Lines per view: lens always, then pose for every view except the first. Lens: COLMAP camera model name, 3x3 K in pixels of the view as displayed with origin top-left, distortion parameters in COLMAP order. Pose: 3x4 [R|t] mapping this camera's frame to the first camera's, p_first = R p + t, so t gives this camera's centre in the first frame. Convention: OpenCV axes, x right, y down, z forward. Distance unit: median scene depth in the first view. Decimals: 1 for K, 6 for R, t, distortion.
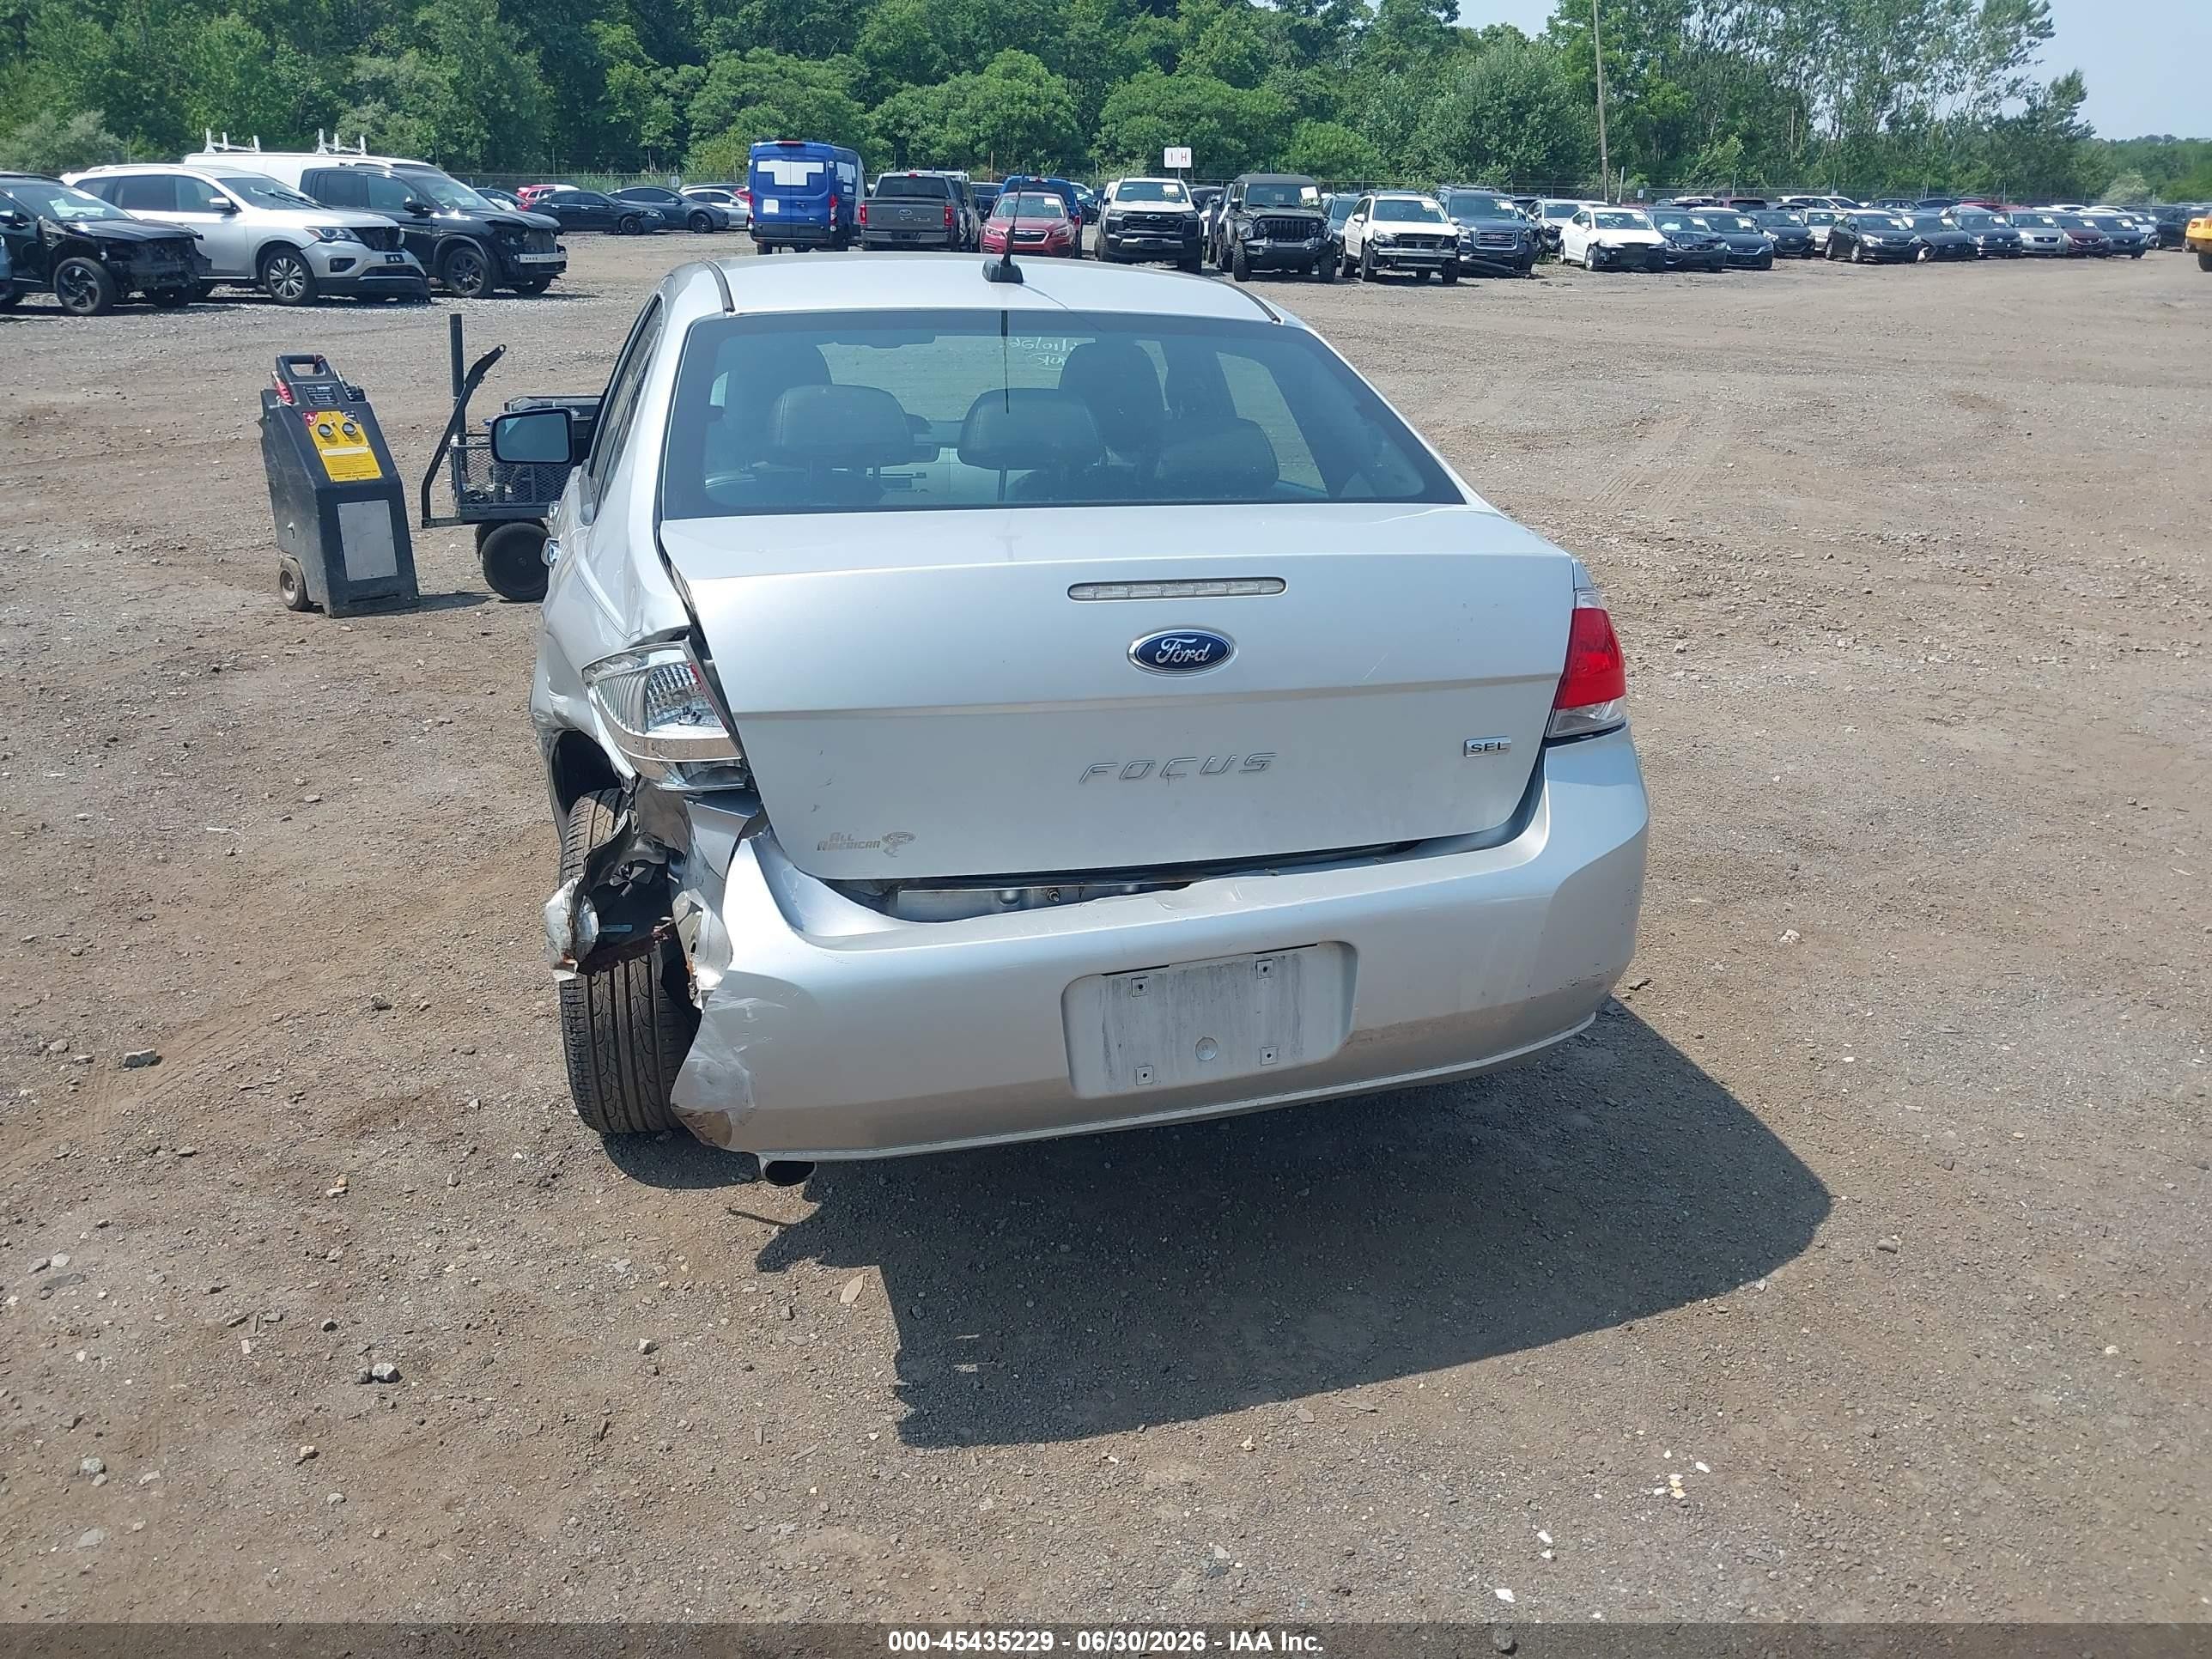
lens RADIAL K [[1773.1, 0, 1122.3], [0, 1773.1, 836.5], [0, 0, 1]] dist [-0.003719, 0.004623]
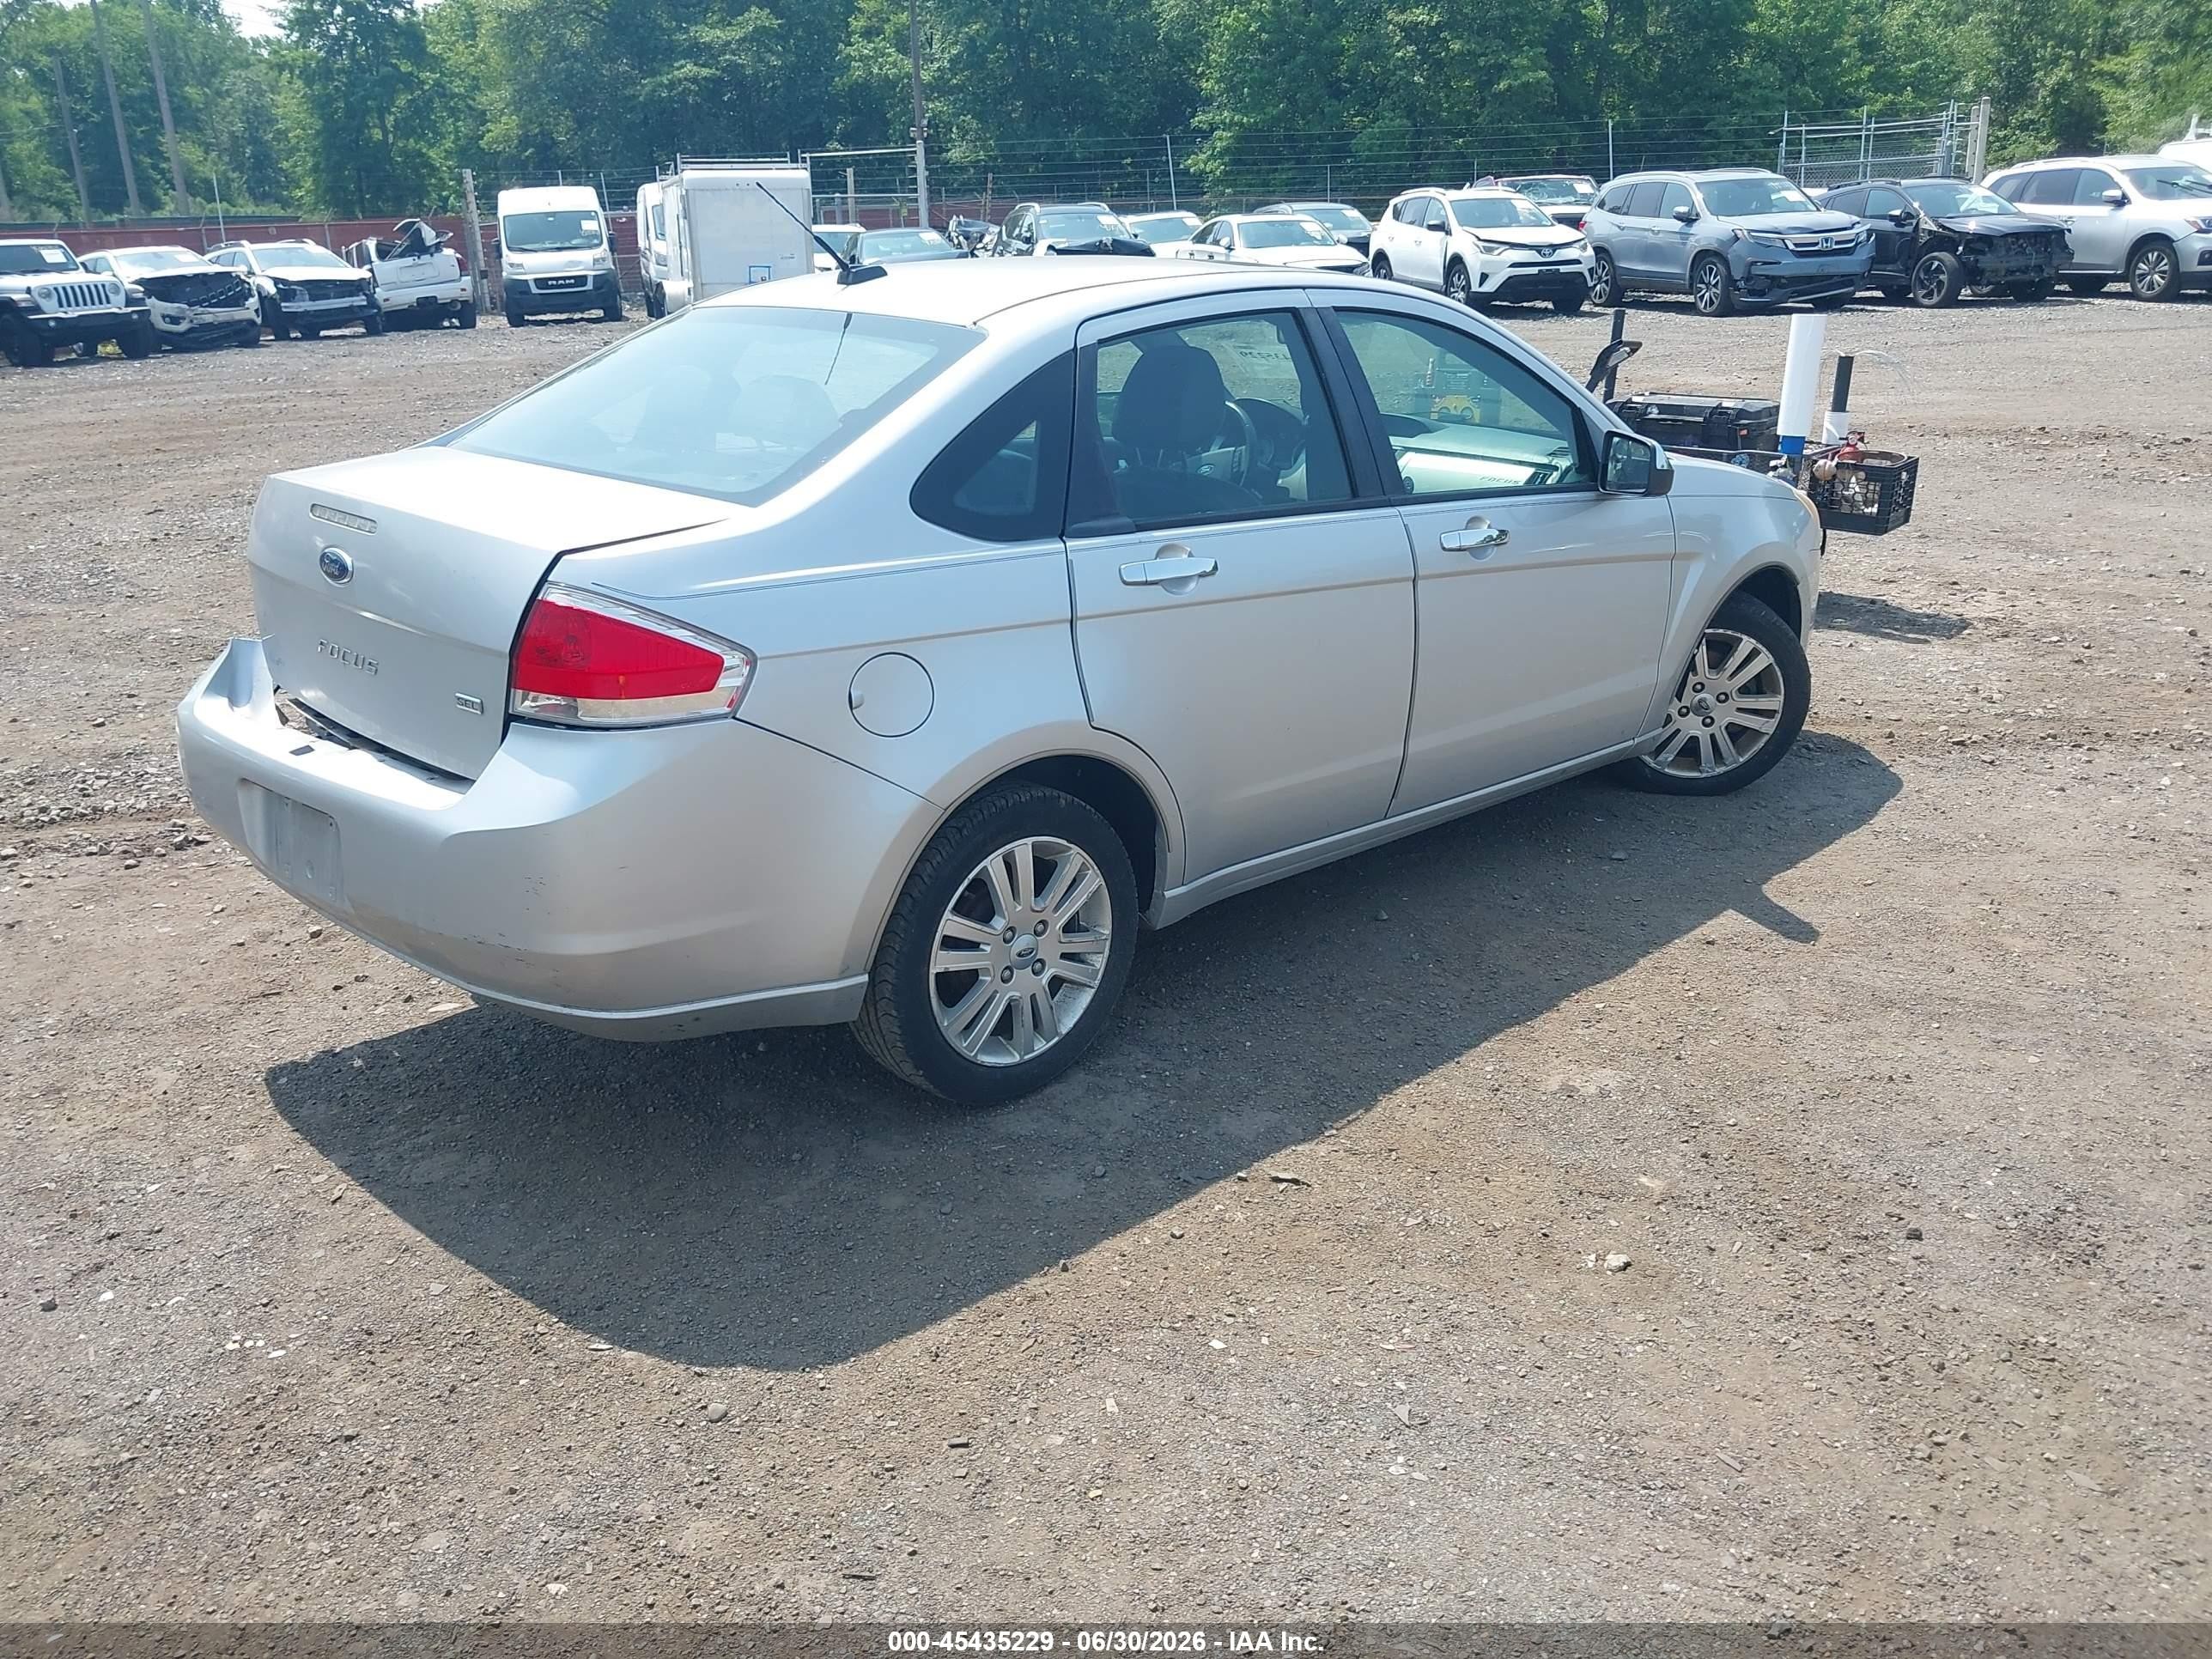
lens RADIAL K [[1773.1, 0, 1117.3], [0, 1773.1, 848.3], [0, 0, 1]] dist [-0.003719, 0.004623]
pose [[0.461713, 0.272807, -0.844036, 0.824477], [-0.264837, 0.950528, 0.162353, -0.153556], [0.846571, 0.148571, 0.511121, 0.481098]]
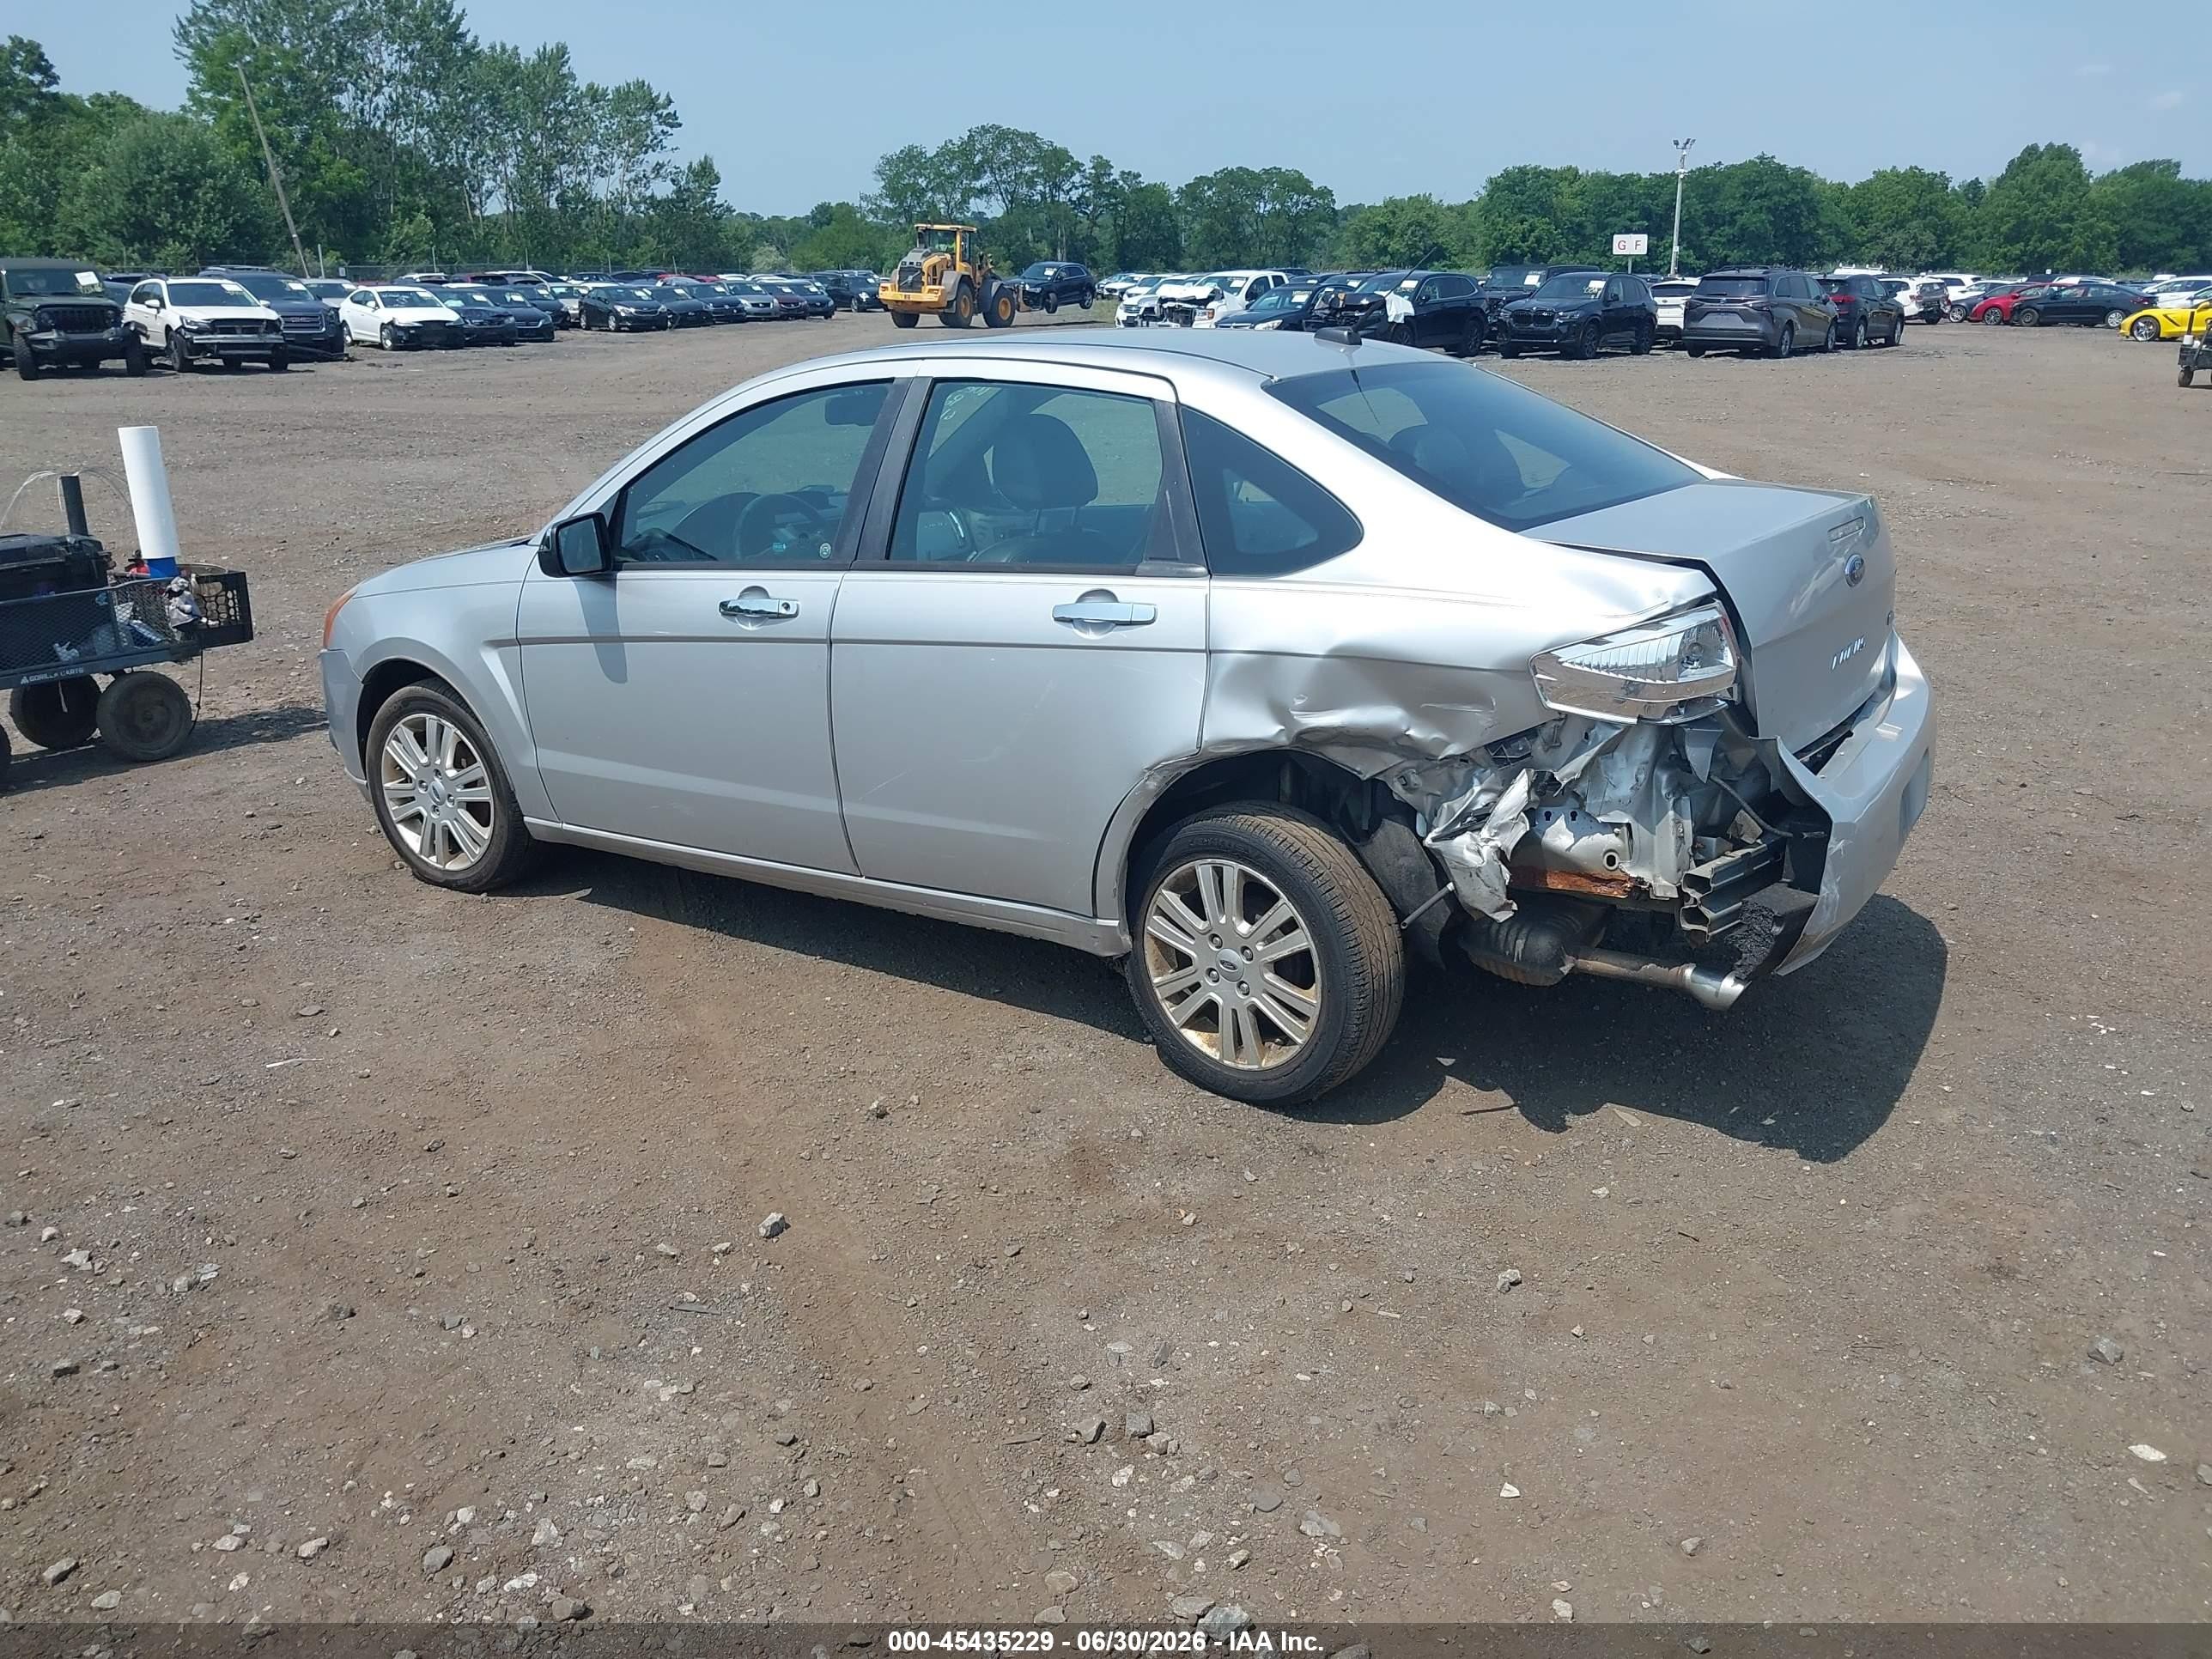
lens RADIAL K [[1773.1, 0, 1119.7], [0, 1773.1, 843.5], [0, 0, 1]] dist [-0.003719, 0.004623]
pose [[0.762242, -0.215351, 0.610419, -0.784338], [0.236240, 0.970538, 0.047401, -0.056360], [-0.602643, 0.108074, 0.790659, 0.124928]]
